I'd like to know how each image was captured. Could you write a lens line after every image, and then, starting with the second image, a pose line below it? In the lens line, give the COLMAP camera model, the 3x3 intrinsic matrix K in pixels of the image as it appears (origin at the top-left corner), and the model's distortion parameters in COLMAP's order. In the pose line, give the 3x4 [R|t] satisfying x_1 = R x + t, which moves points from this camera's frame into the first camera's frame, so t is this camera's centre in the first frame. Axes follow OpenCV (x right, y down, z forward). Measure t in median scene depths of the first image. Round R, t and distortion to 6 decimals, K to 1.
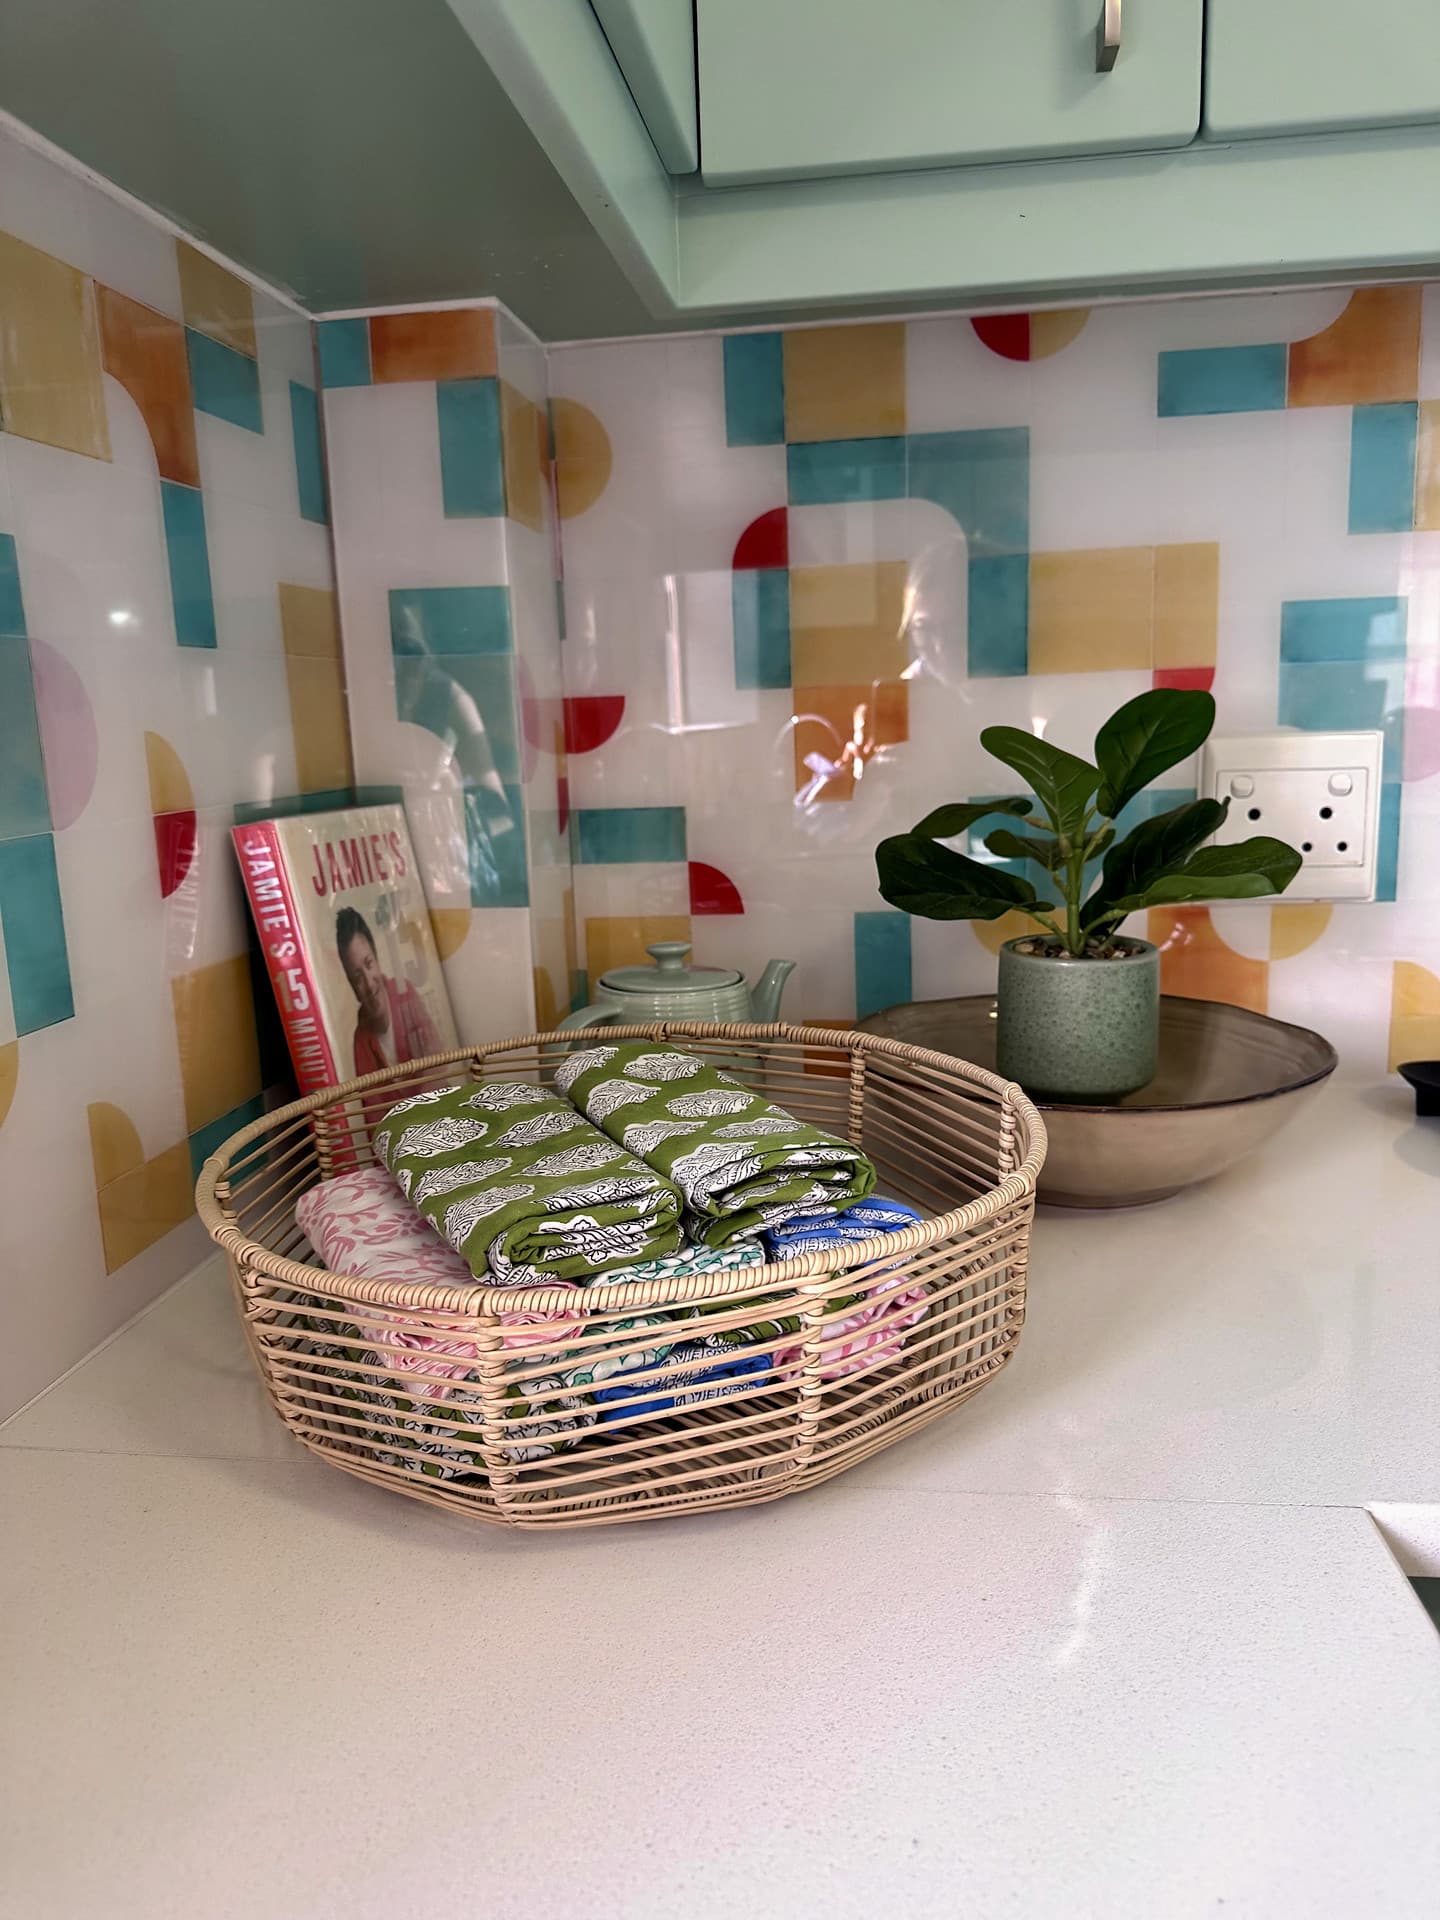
lens RADIAL K [[1422.9, 0, 720.0], [0, 1422.9, 960.0], [0, 0, 1]] dist [-0.003680, -0.002546]
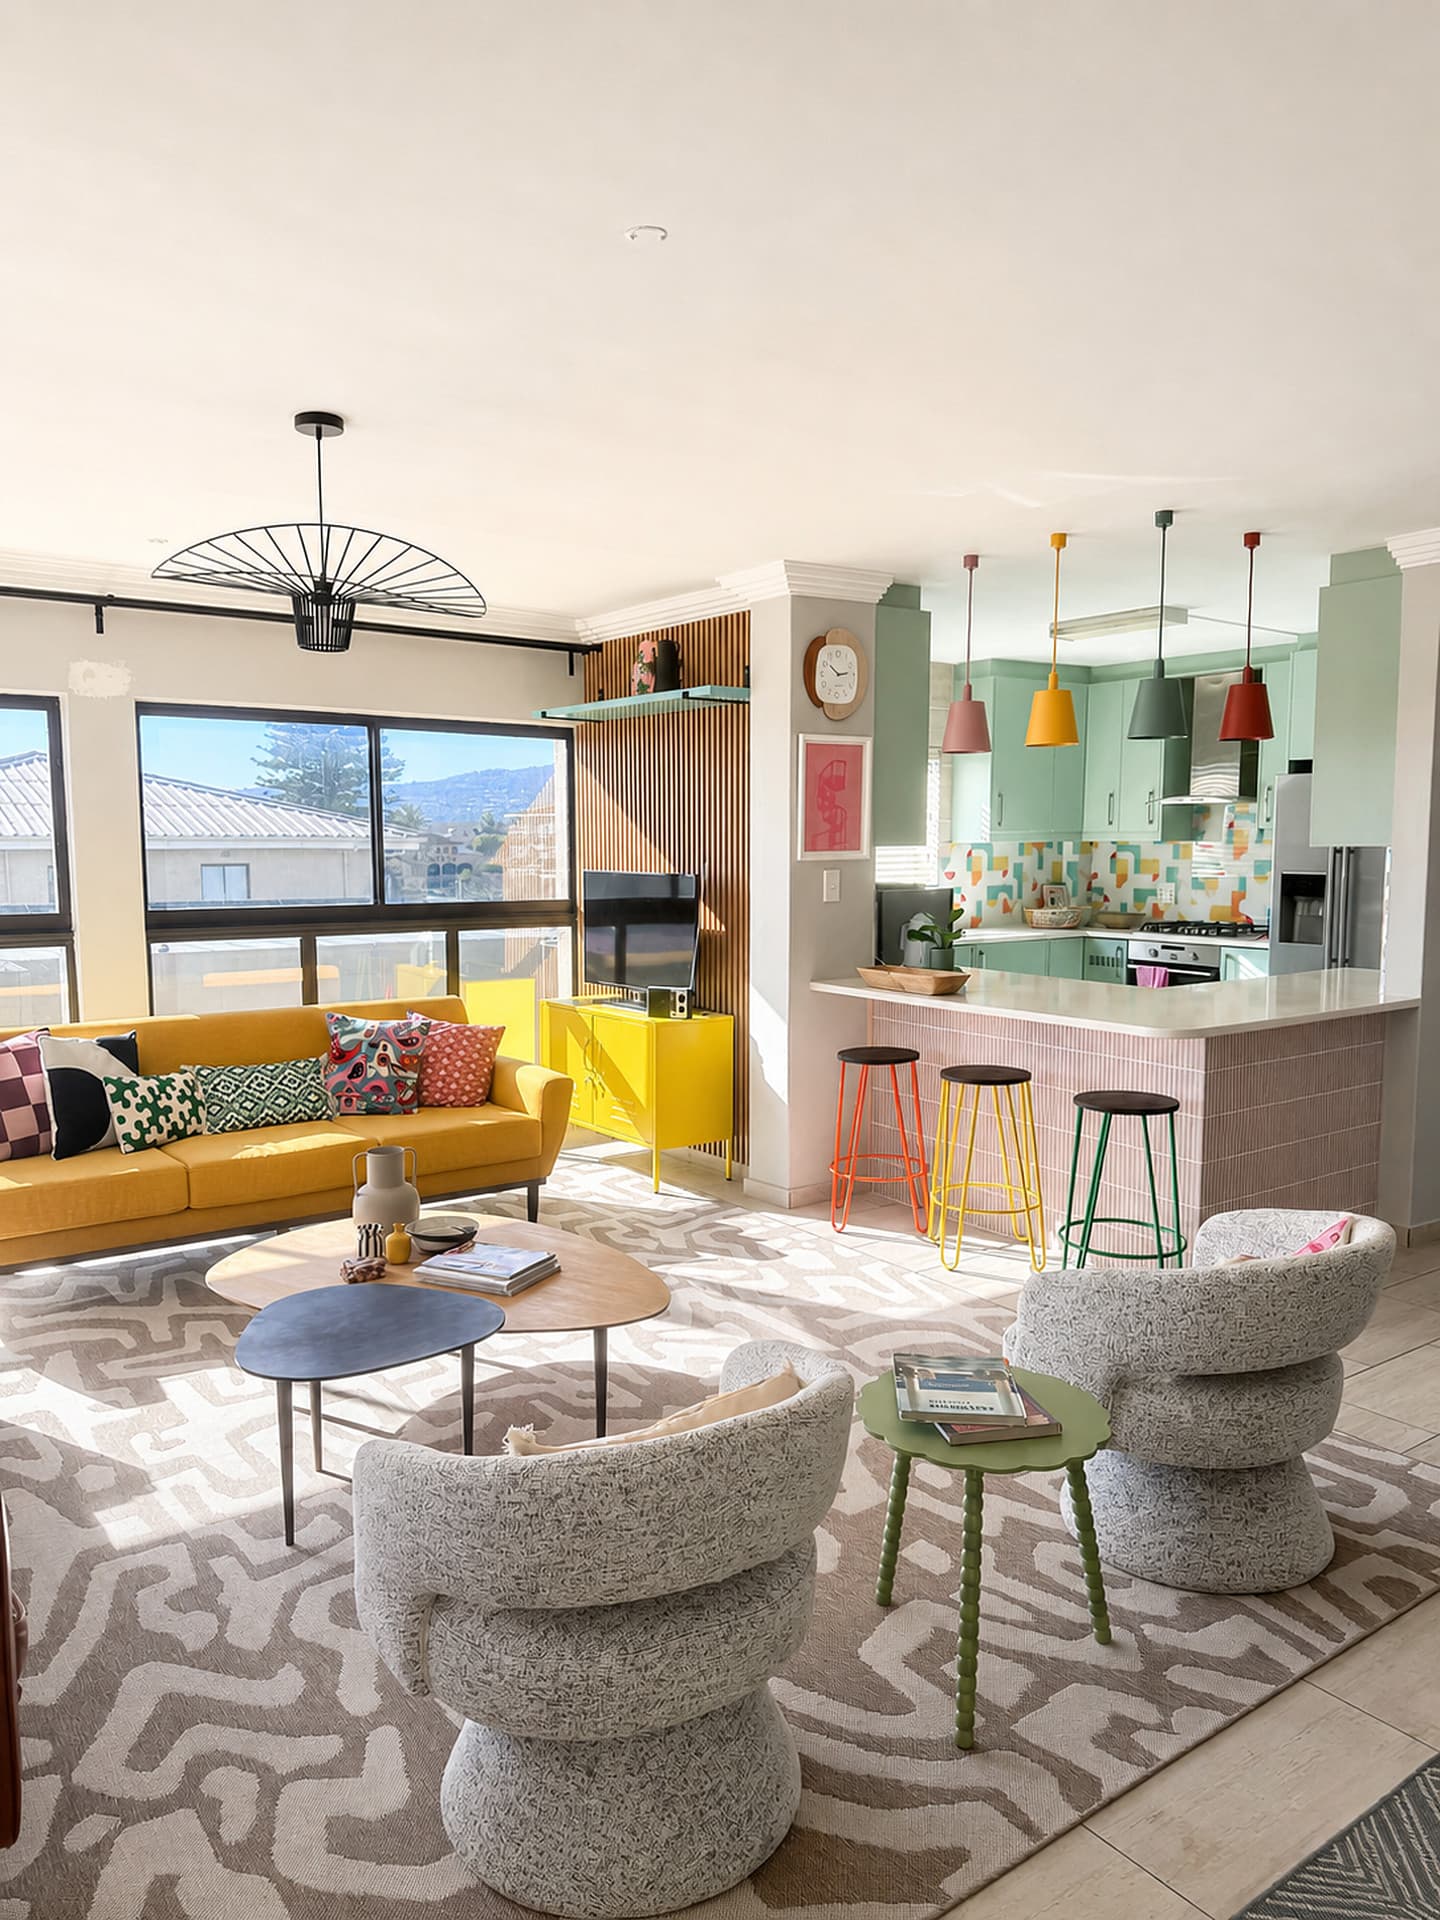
lens RADIAL K [[1422.9, 0, 720.0], [0, 1422.9, 960.0], [0, 0, 1]] dist [-0.003680, -0.002546]
pose [[0.708704, 0.096851, -0.698826, 4.976555], [-0.140473, 0.990071, -0.005243, 0.777606], [0.691379, 0.101882, 0.715272, -7.519818]]
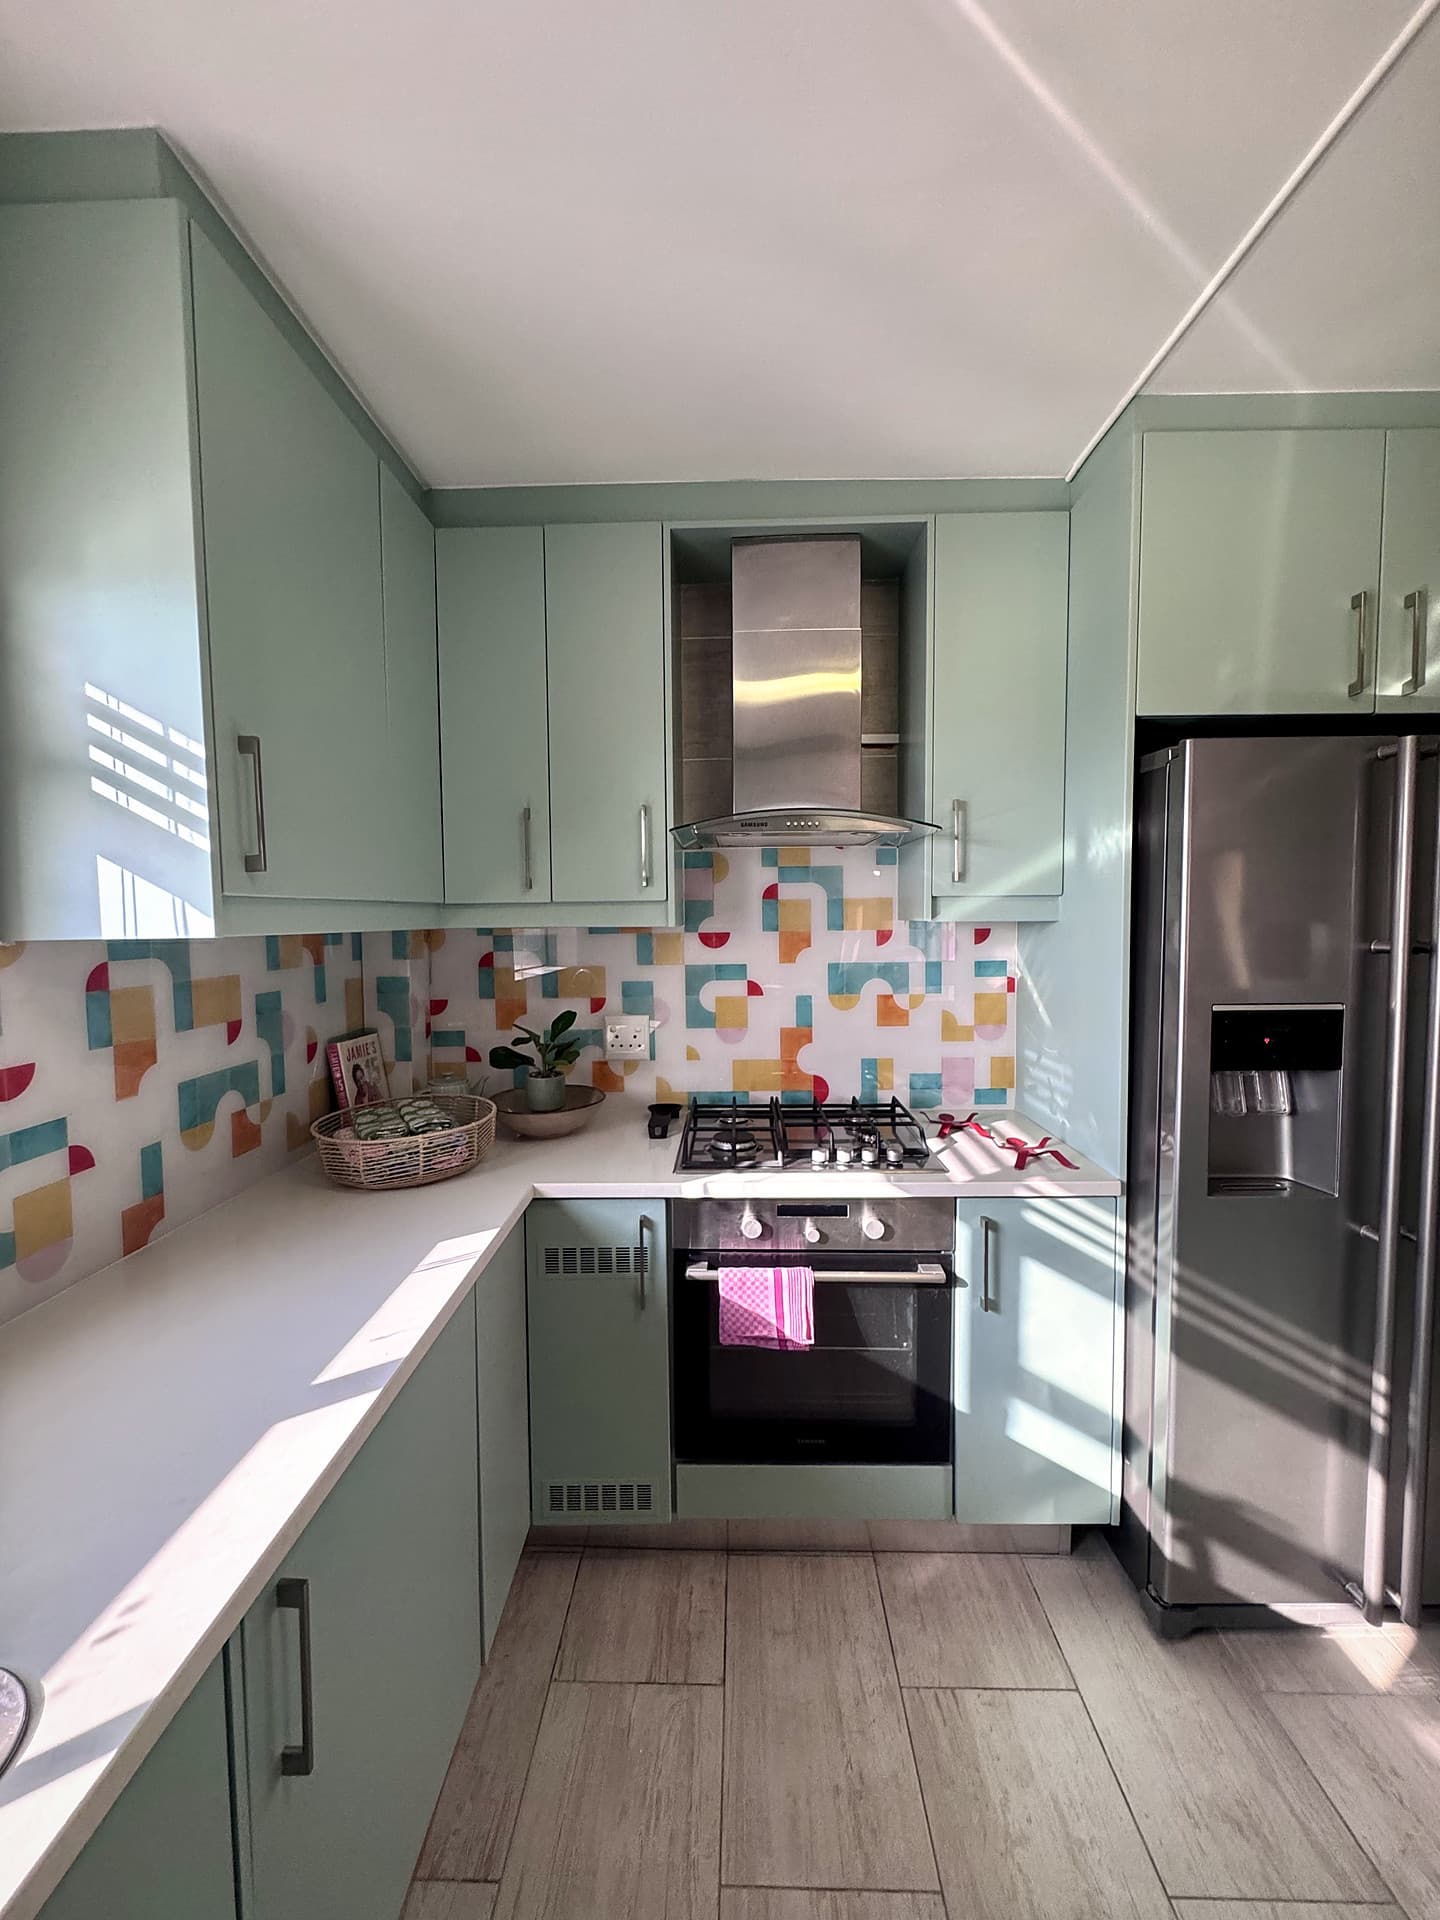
lens RADIAL K [[782.2, 0, 720.0], [0, 782.2, 960.0], [0, 0, 1]] dist [-0.000313, -0.000068]
pose [[0.993731, 0.021226, 0.109763, 0.491819], [-0.007878, 0.992666, -0.120634, -0.068101], [-0.111518, 0.119013, 0.986610, -1.279241]]
